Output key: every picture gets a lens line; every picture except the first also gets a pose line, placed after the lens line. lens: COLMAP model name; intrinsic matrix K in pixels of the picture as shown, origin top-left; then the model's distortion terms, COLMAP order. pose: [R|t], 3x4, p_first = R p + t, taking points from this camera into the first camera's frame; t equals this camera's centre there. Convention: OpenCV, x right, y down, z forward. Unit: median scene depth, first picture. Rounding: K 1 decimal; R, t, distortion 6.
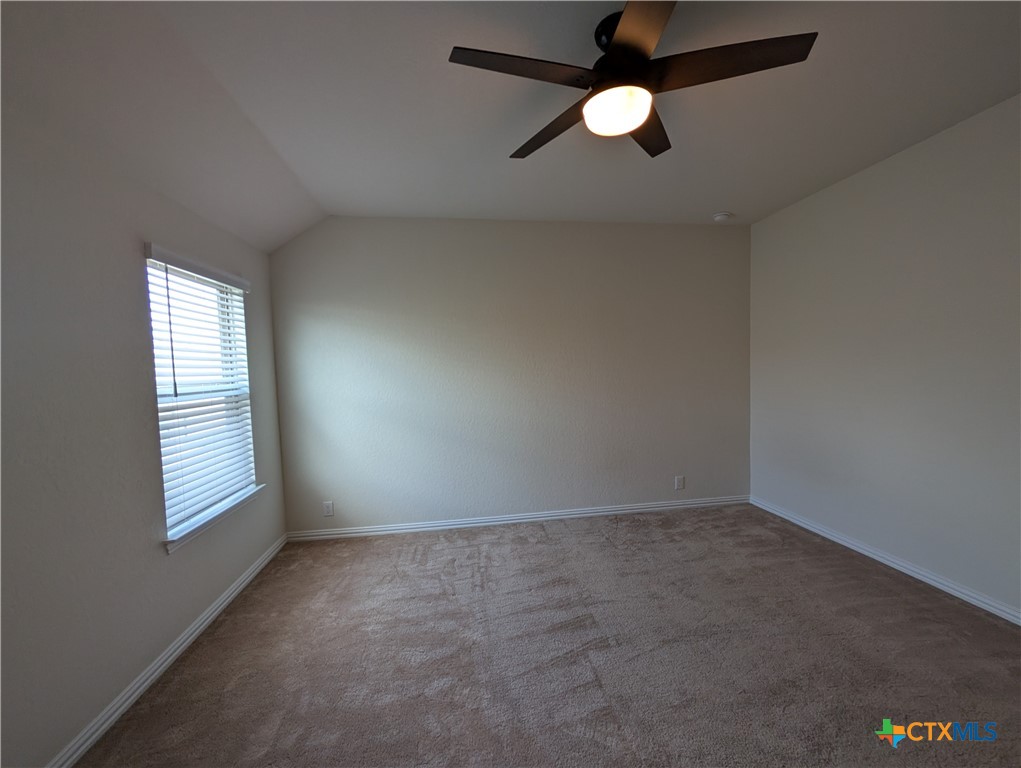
lens RADIAL K [[388.5, 0, 510.5], [0, 388.5, 384.0], [0, 0, 1]] dist [0.000708, 0.000030]
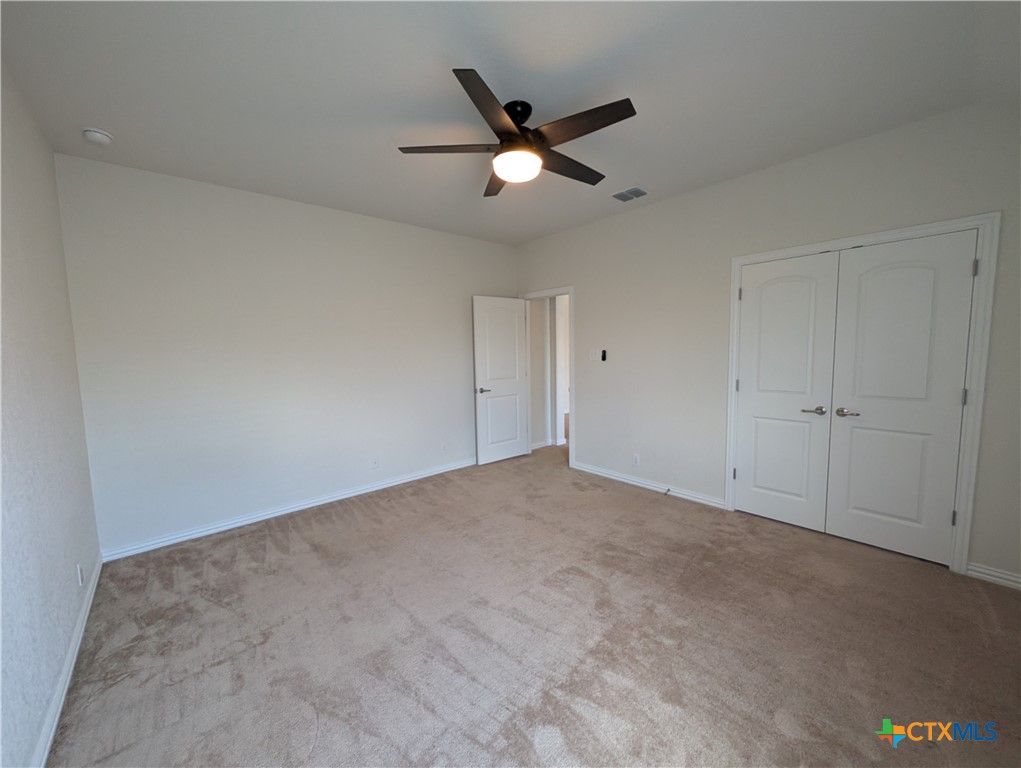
lens RADIAL K [[388.5, 0, 510.5], [0, 388.5, 384.0], [0, 0, 1]] dist [0.000708, 0.000030]
pose [[-0.554360, -0.034198, 0.831574, -0.491623], [0.072116, 0.993424, 0.088930, -0.029379], [-0.829147, 0.109269, -0.548248, 1.007717]]
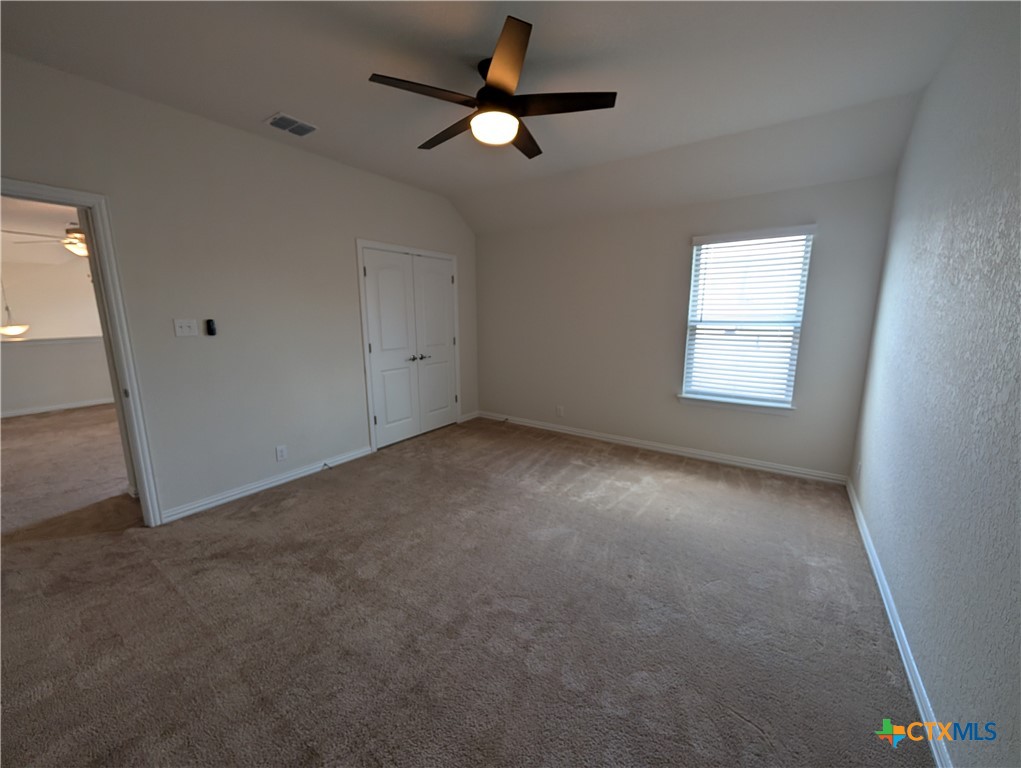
lens RADIAL K [[388.5, 0, 510.5], [0, 388.5, 384.0], [0, 0, 1]] dist [0.000708, 0.000030]
pose [[-0.682882, 0.163605, -0.711973, 0.742723], [-0.002345, 0.974104, 0.226089, -0.066019], [0.730525, 0.156061, -0.664814, 1.135268]]
